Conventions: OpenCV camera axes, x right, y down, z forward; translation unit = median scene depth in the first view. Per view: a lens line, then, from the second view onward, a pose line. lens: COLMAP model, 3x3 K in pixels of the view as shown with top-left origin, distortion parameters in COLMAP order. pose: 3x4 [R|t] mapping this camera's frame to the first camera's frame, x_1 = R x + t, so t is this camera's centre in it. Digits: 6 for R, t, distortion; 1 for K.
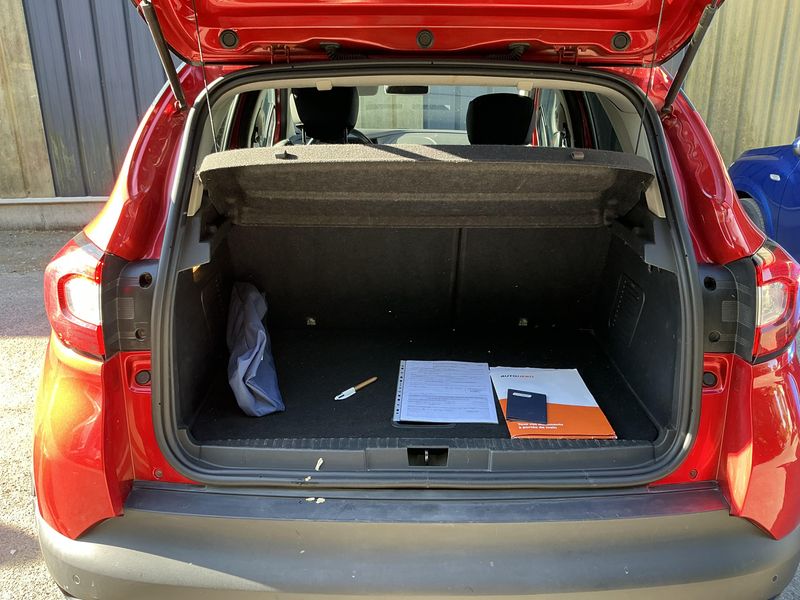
lens RADIAL K [[717.0, 0, 398.8], [0, 717.0, 296.8], [0, 0, 1]] dist [0.022642, -0.022965]
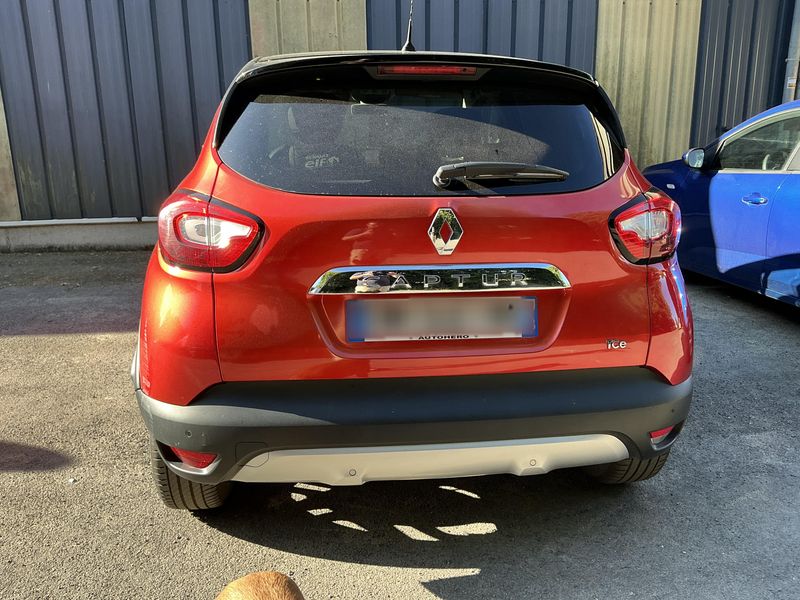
lens RADIAL K [[717.0, 0, 399.2], [0, 717.0, 301.9], [0, 0, 1]] dist [0.022642, -0.022965]
pose [[0.993921, -0.030520, 0.105780, -0.043432], [0.035959, 0.998107, -0.049898, 0.052363], [-0.104057, 0.053398, 0.993137, -0.095419]]
